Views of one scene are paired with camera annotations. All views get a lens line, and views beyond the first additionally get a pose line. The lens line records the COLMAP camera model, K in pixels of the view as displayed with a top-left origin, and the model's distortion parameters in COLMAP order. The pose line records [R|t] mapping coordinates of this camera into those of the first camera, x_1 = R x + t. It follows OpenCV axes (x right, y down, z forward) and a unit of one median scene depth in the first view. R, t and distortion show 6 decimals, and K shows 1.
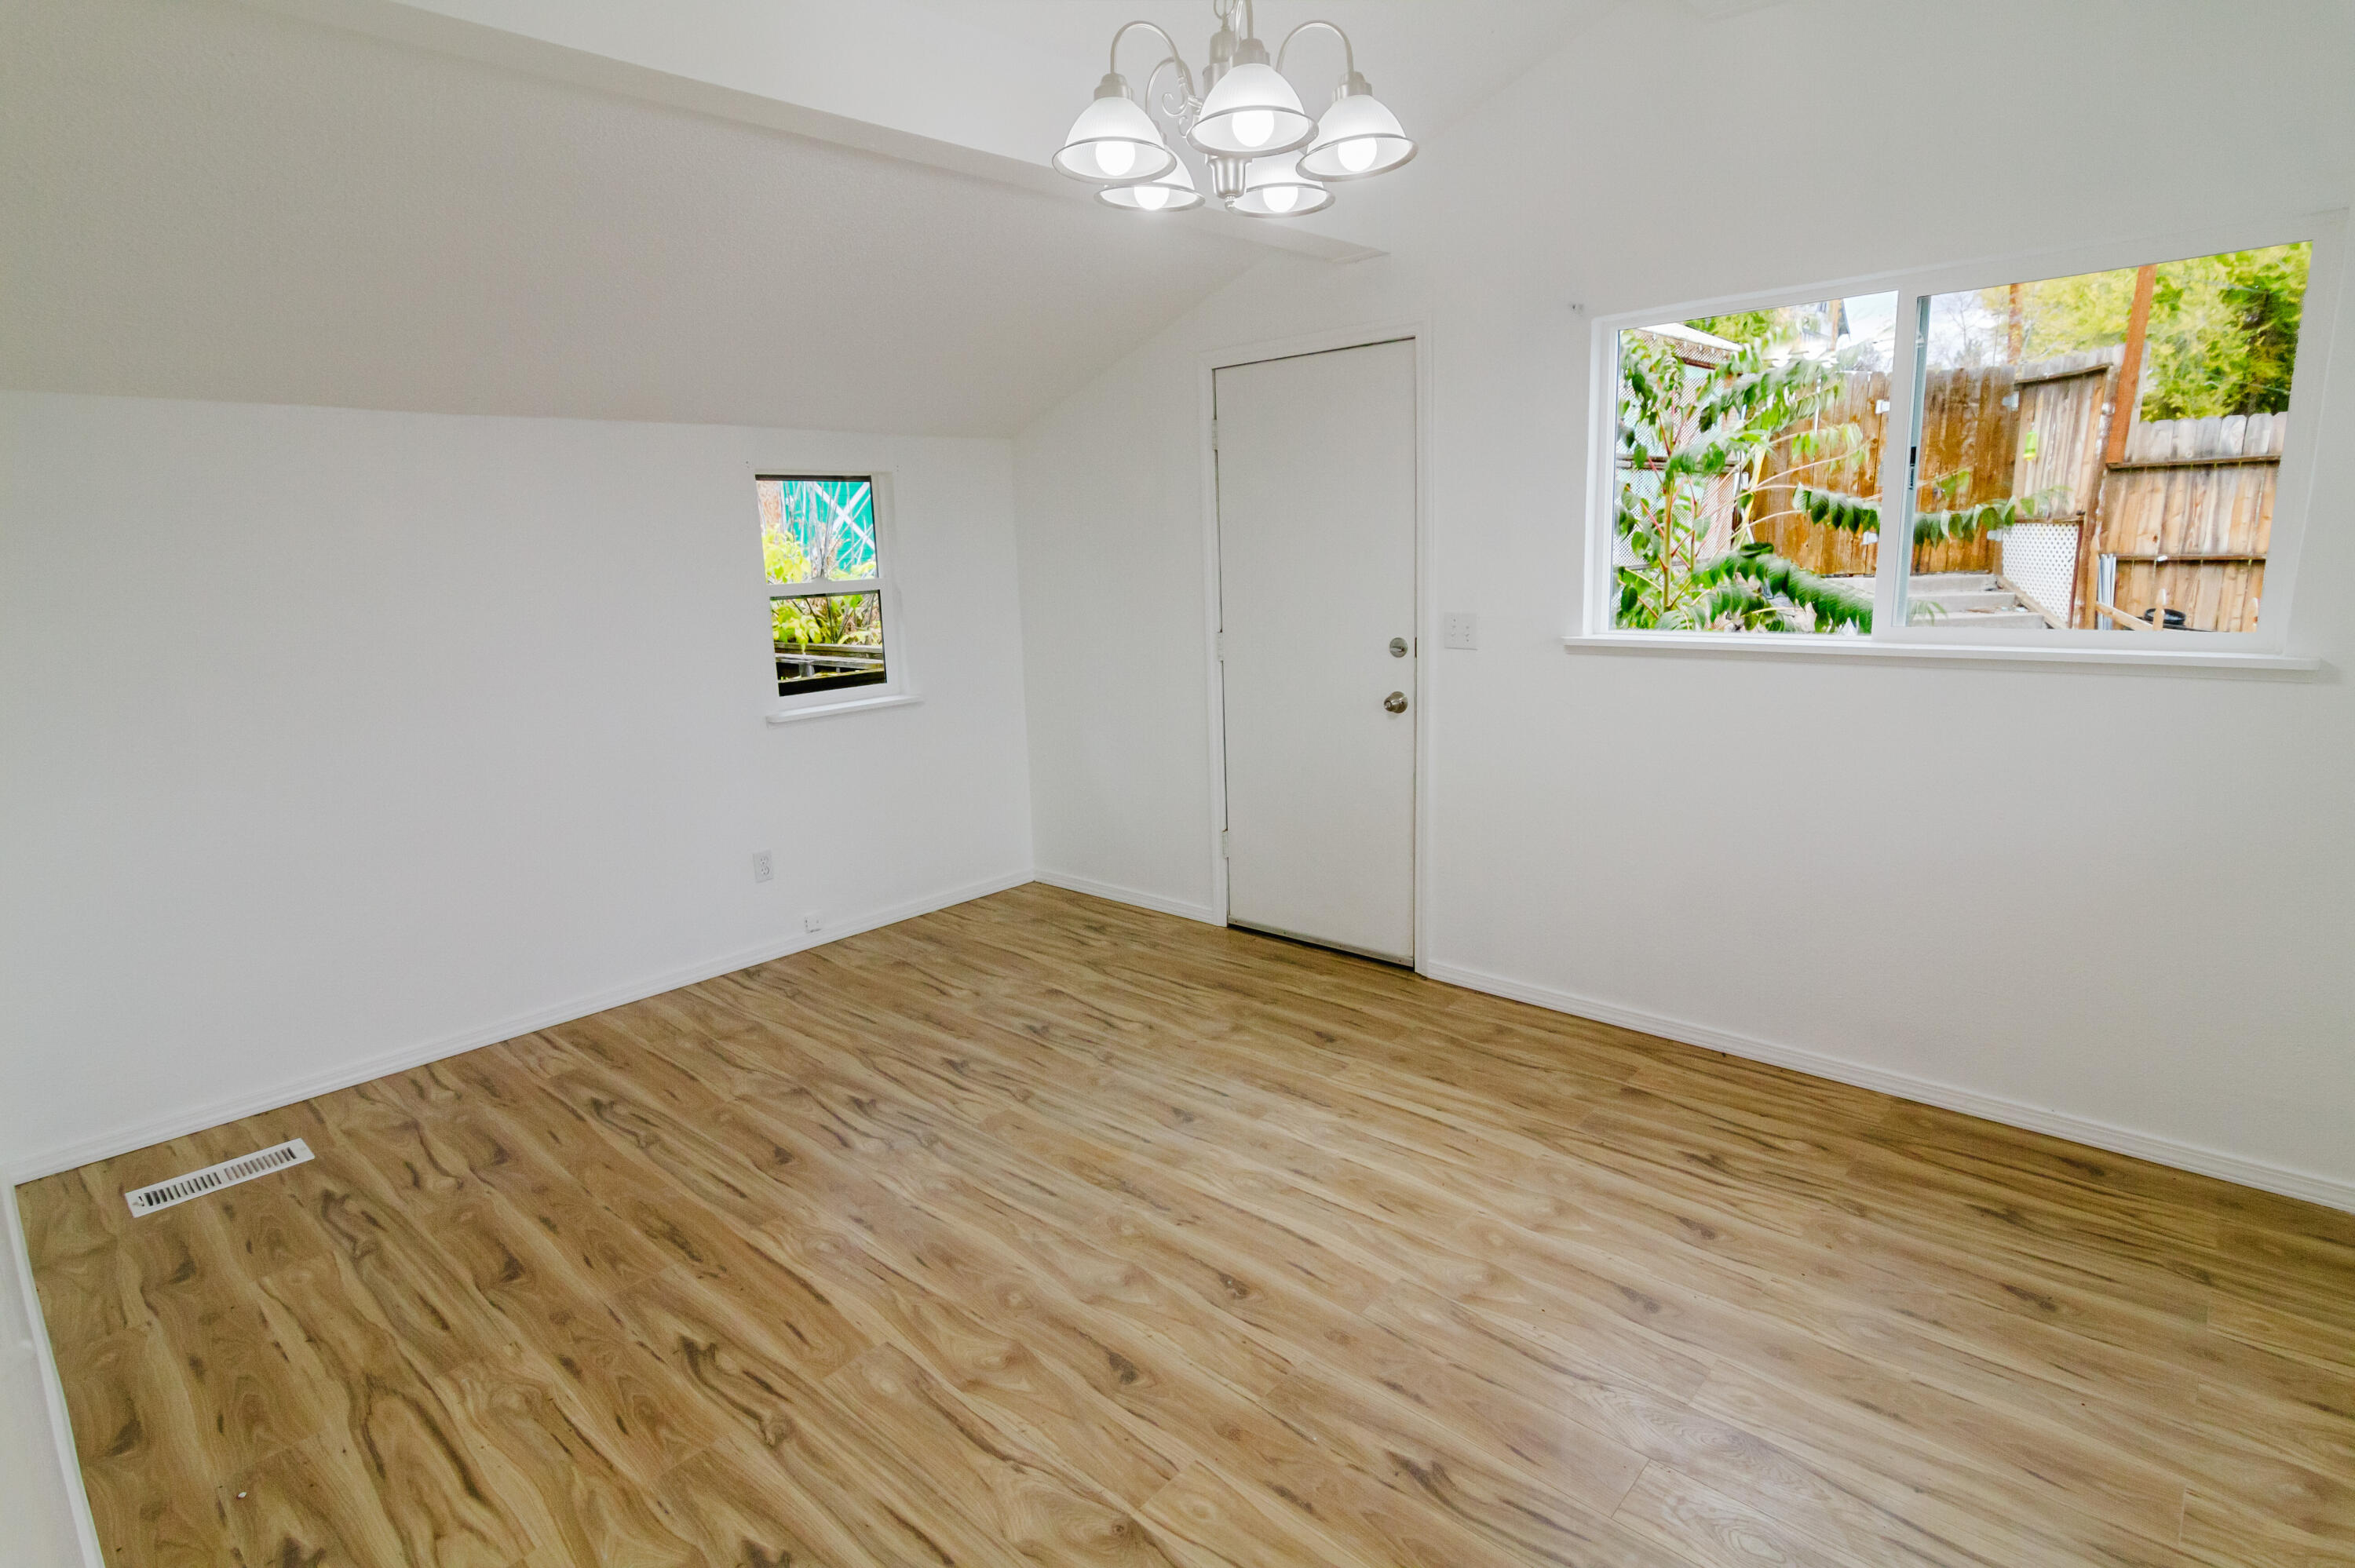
lens RADIAL K [[1199.5, 0, 1186.6], [0, 1199.5, 779.3], [0, 0, 1]] dist [0.001904, 0.000769]
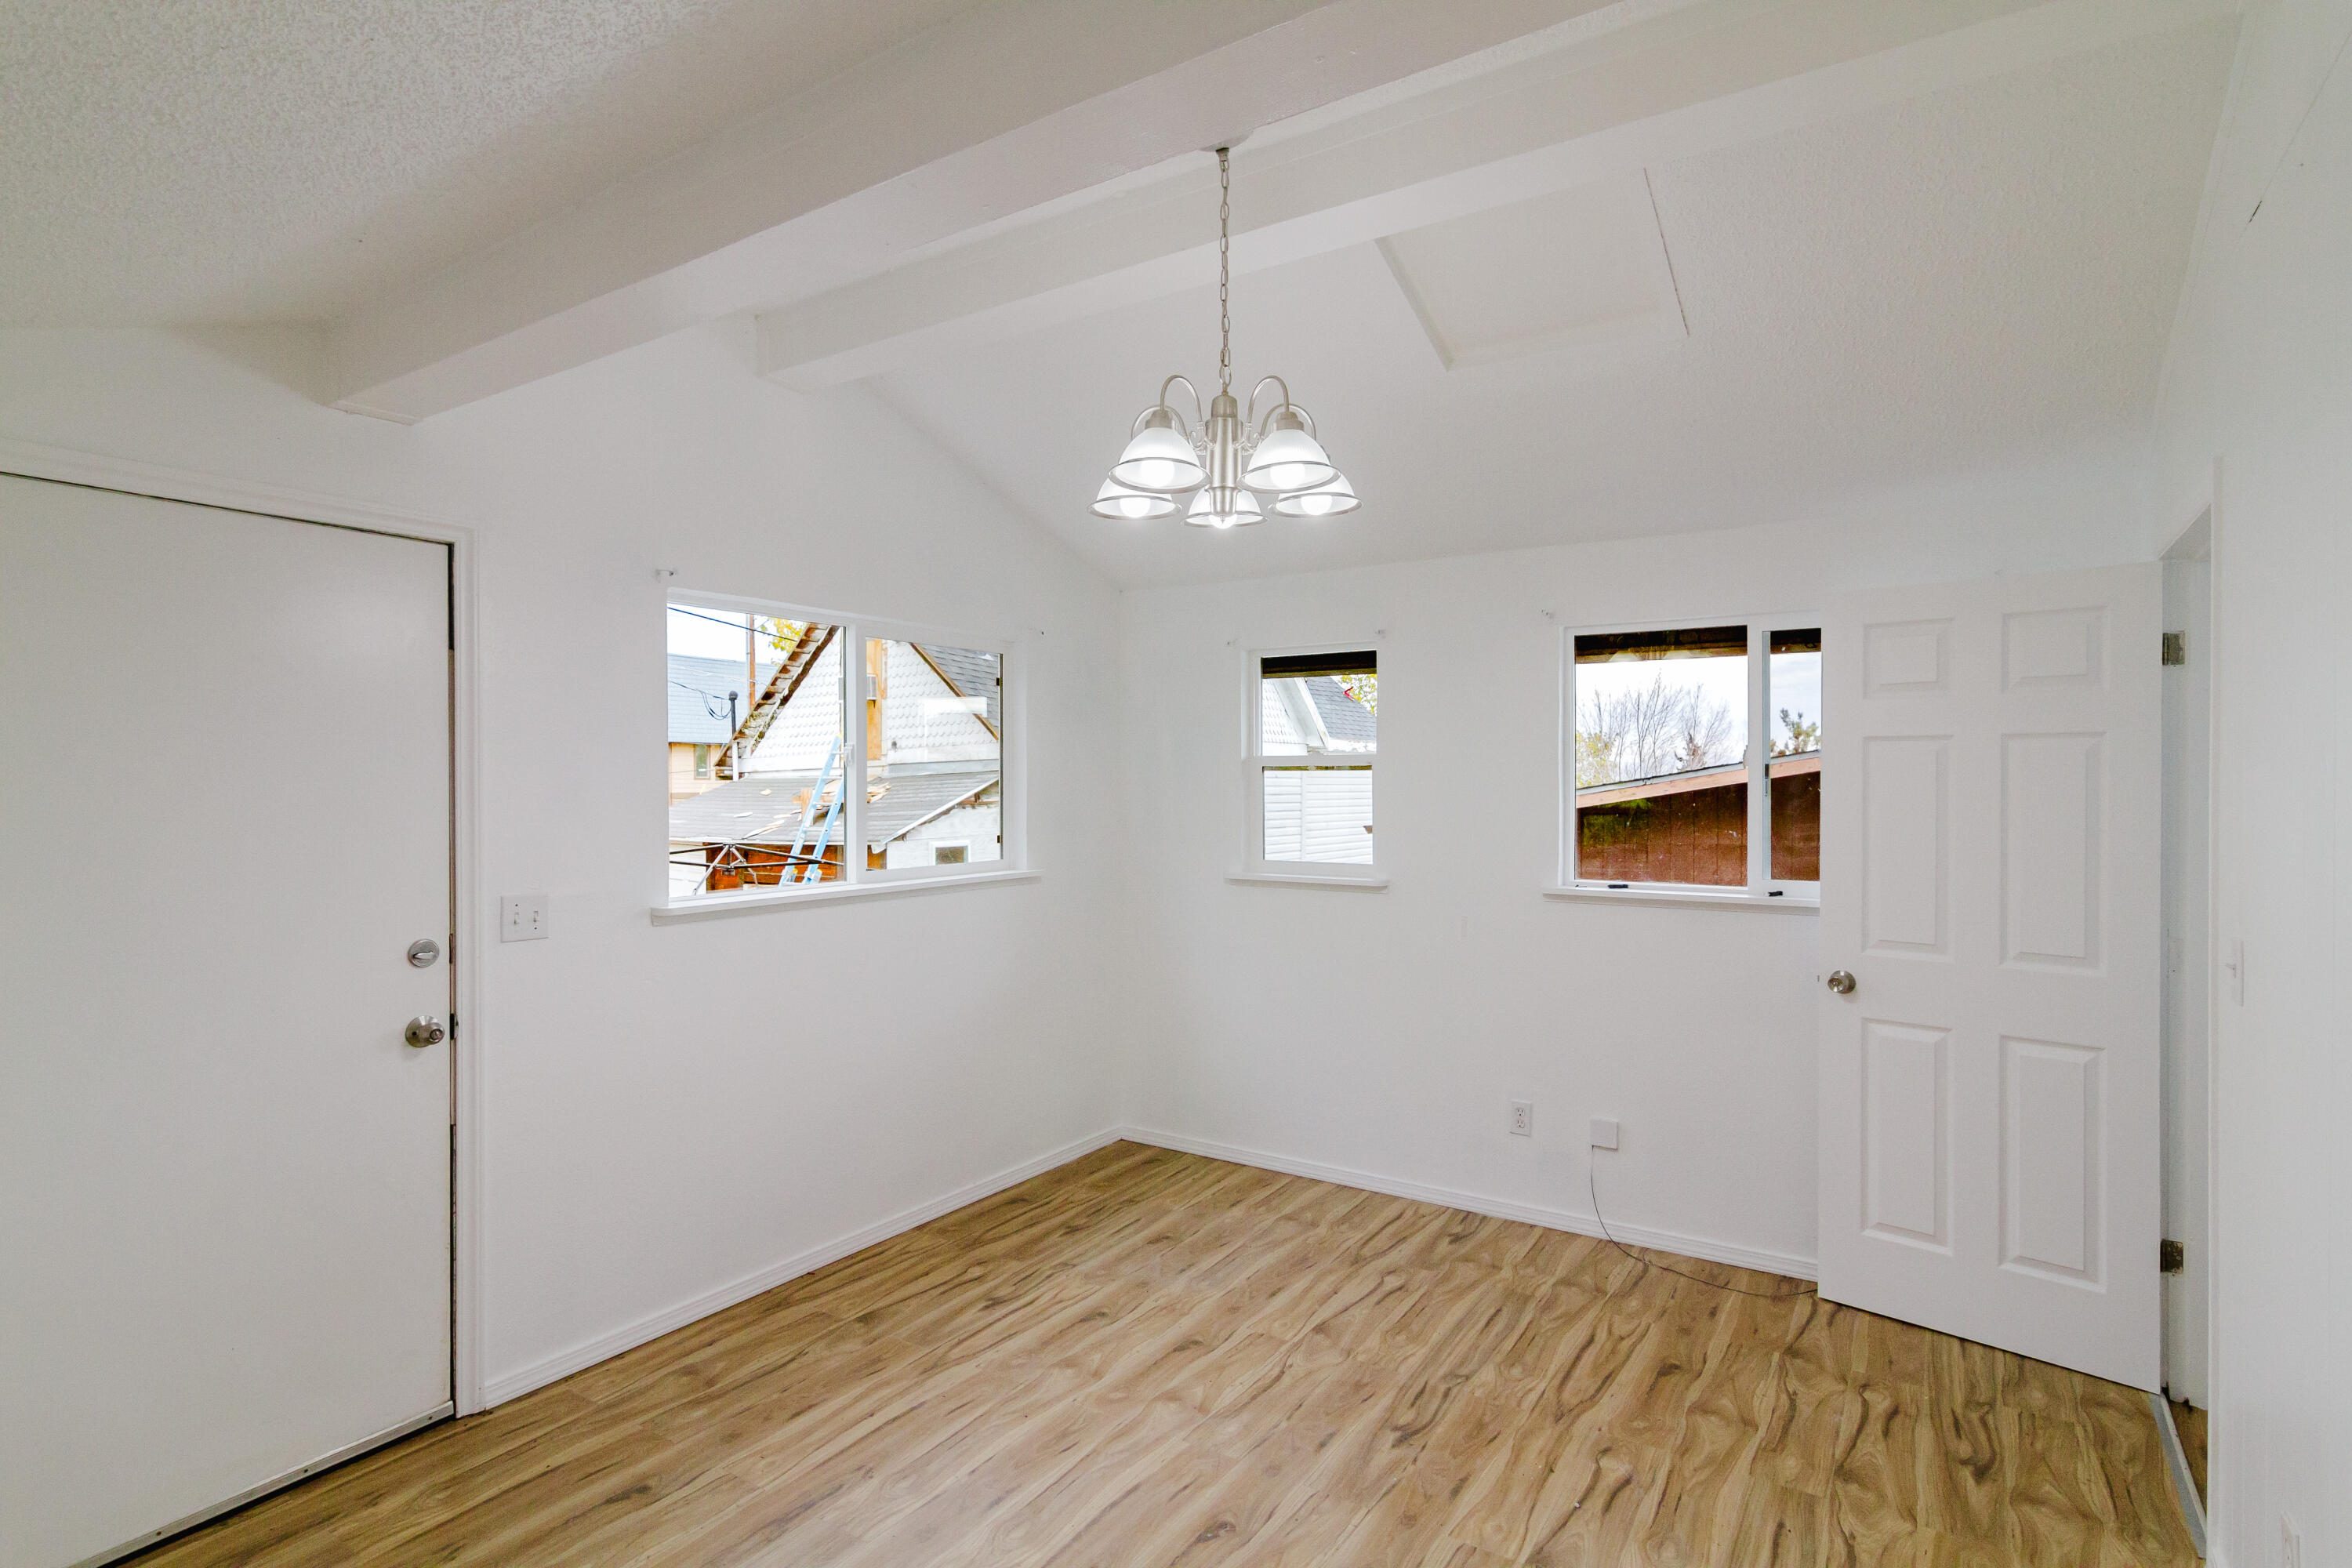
lens RADIAL K [[1198.2, 0, 1180.7], [0, 1198.2, 785.4], [0, 0, 1]] dist [0.001904, 0.000769]
pose [[-0.161467, 0.032653, 0.986338, -0.797490], [0.206090, 0.978532, 0.001343, -0.154882], [-0.965119, 0.203491, -0.164730, 0.897283]]
